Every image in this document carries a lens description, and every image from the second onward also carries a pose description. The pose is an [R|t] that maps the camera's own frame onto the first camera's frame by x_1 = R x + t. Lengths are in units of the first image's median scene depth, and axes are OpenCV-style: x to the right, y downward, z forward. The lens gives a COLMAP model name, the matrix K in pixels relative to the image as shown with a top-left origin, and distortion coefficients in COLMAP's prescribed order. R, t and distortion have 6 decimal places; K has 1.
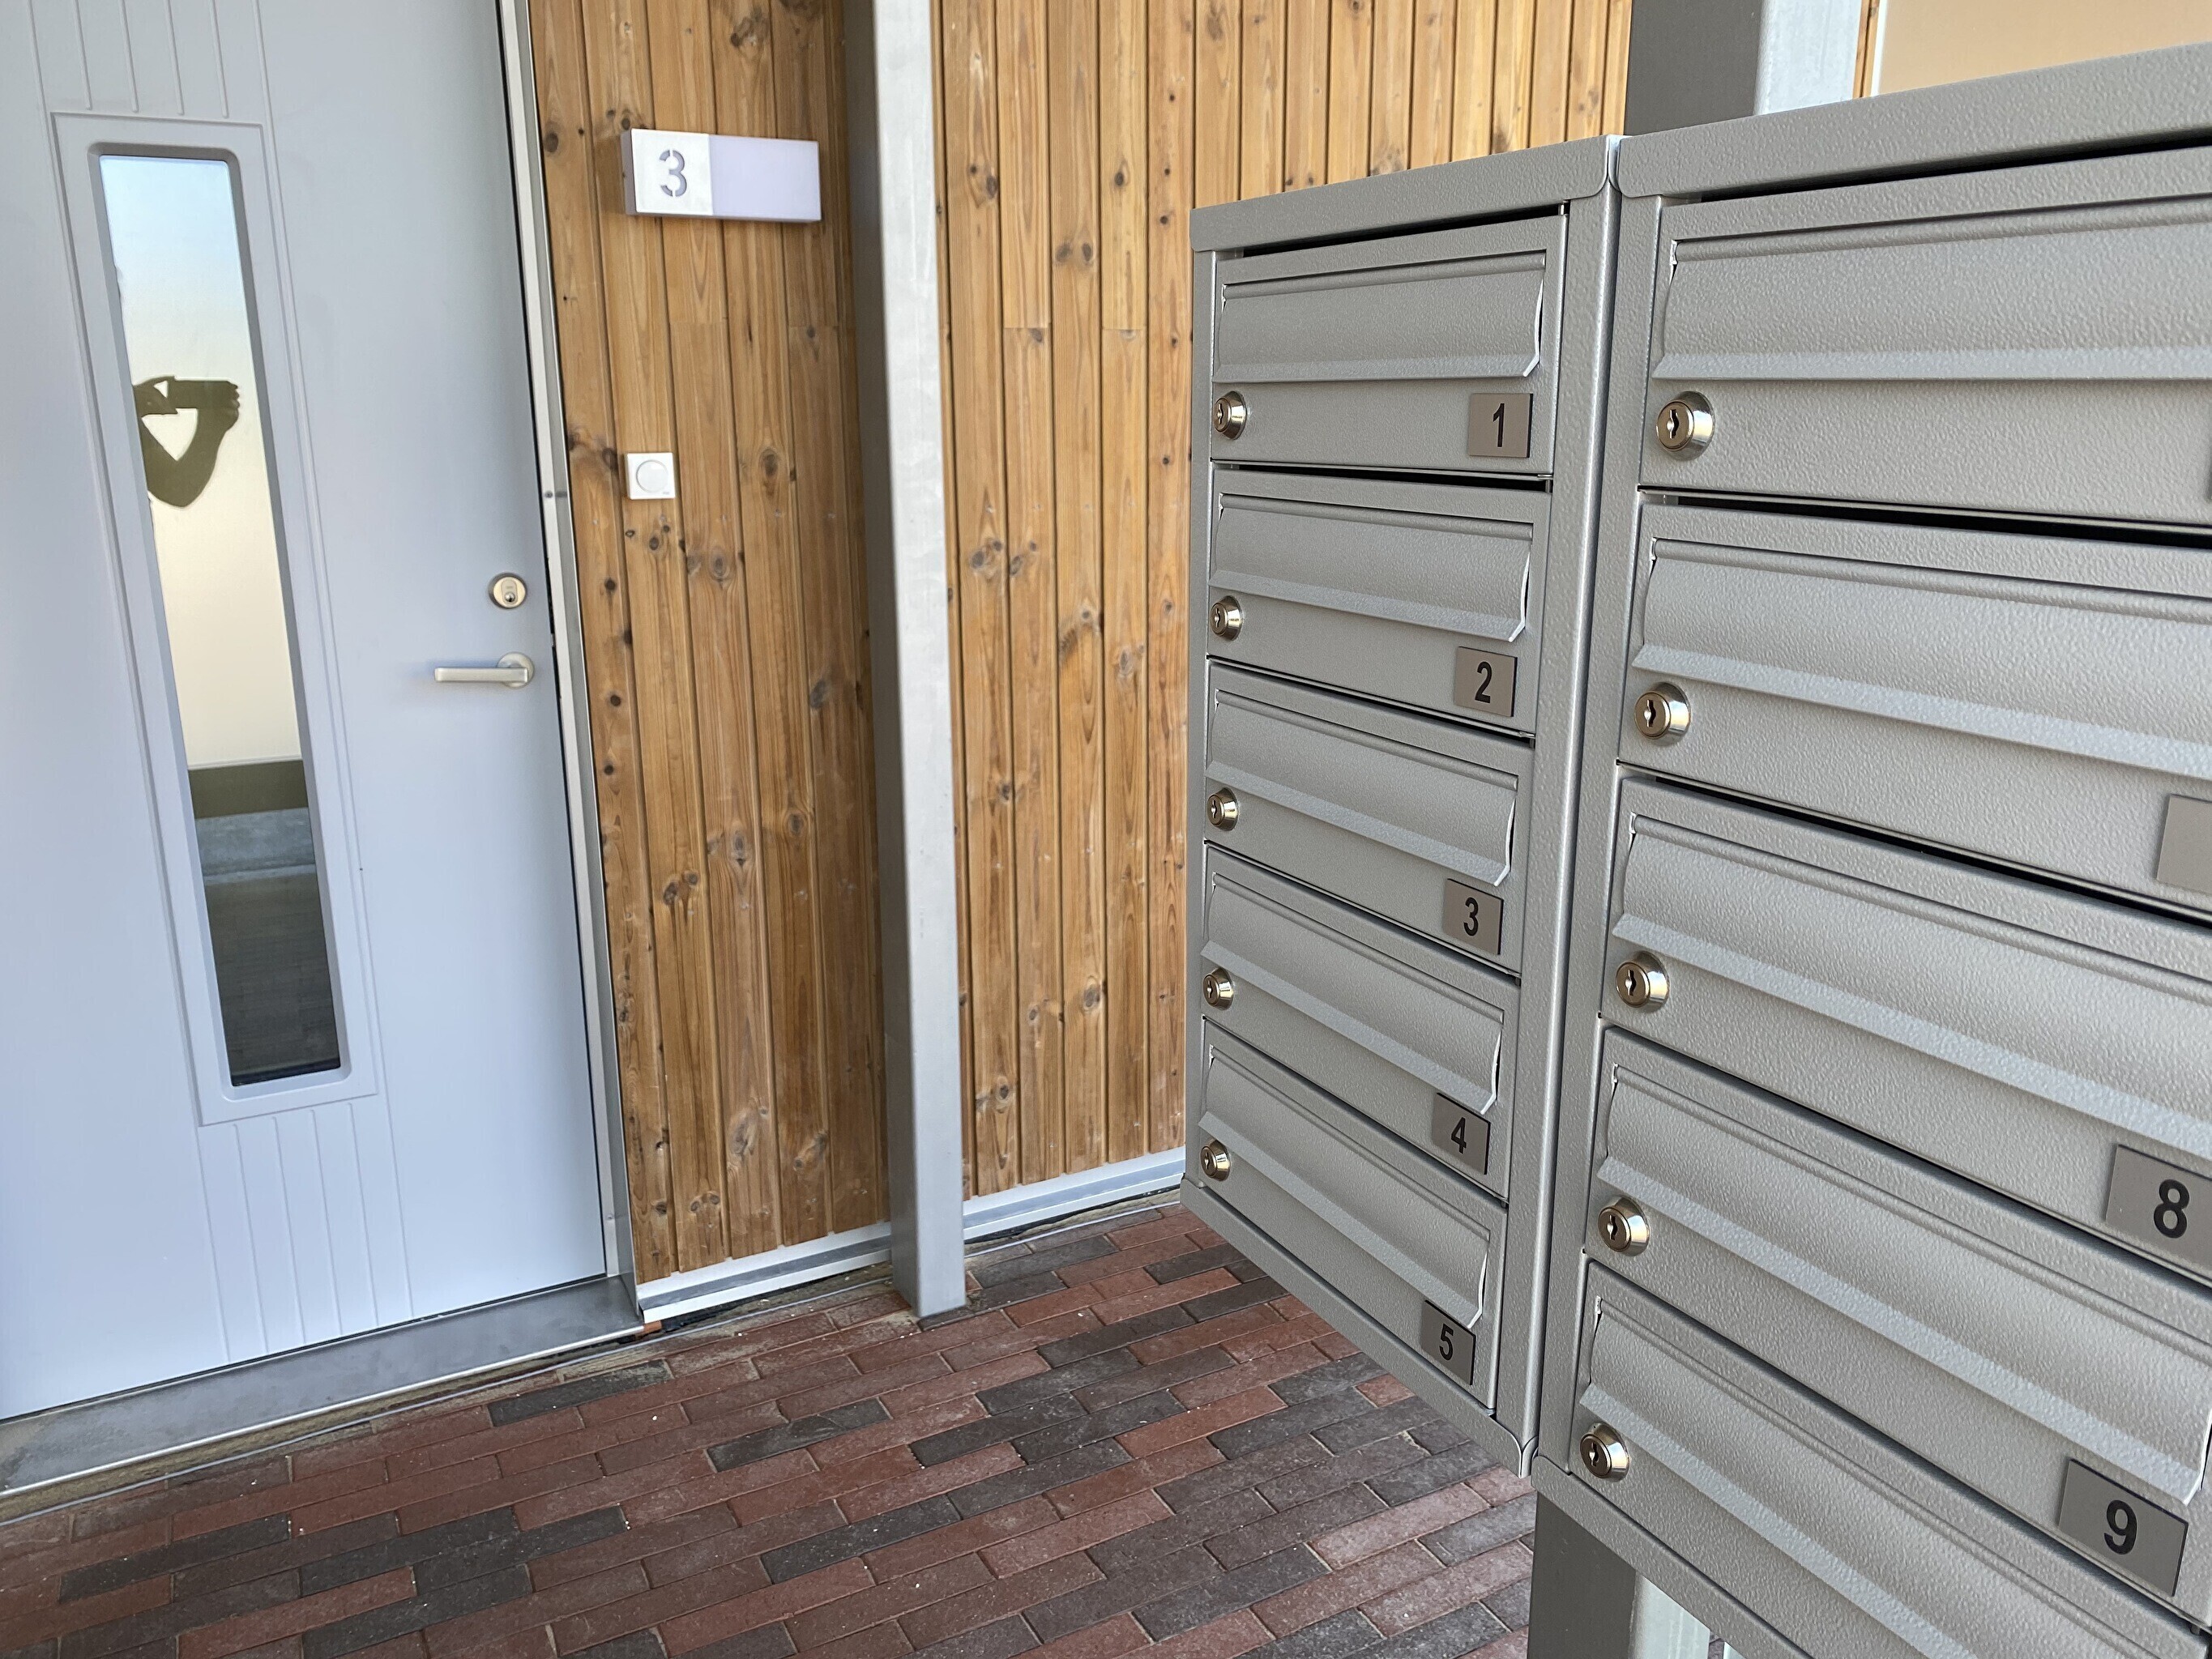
lens RADIAL K [[1696.8, 0, 1103.8], [0, 1696.8, 821.5], [0, 0, 1]] dist [0.006235, 0.010449]
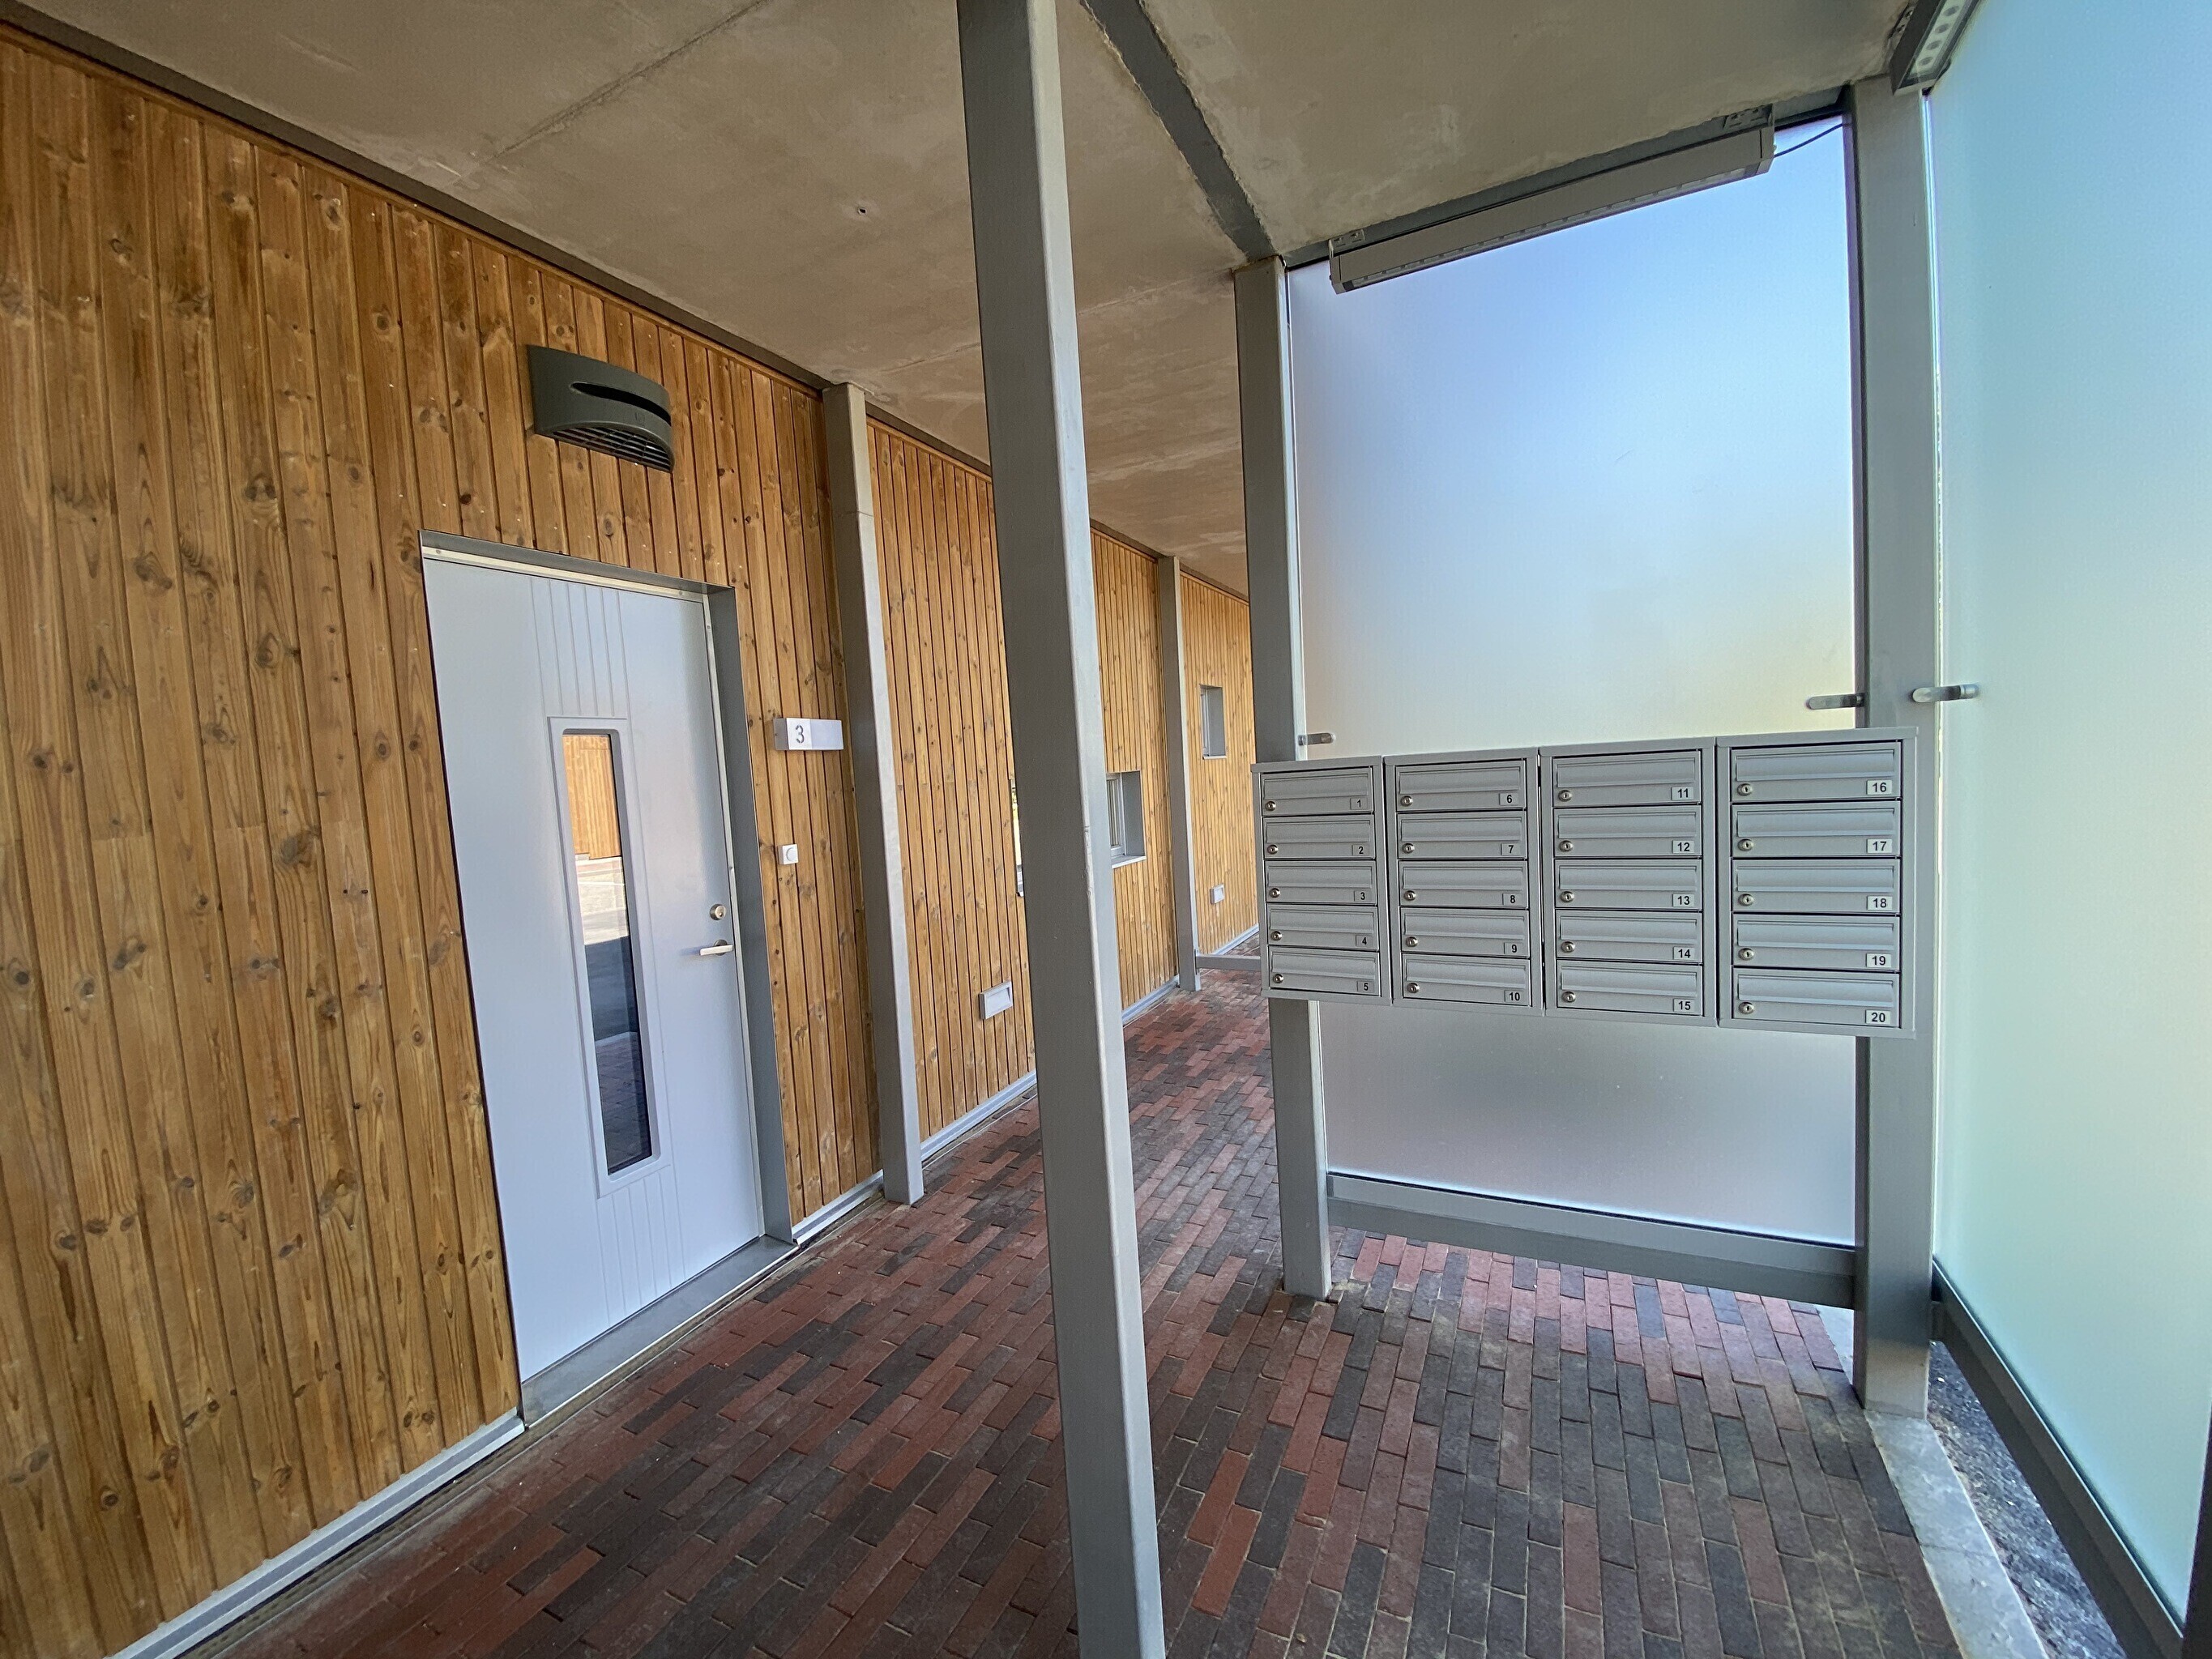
lens RADIAL K [[893.7, 0, 1111.4], [0, 893.7, 829.1], [0, 0, 1]] dist [-0.001452, -0.000459]
pose [[0.807237, -0.082271, 0.584465, -0.589420], [0.199705, 0.969904, -0.139298, 0.024934], [-0.555415, 0.229167, 0.799373, -0.243231]]
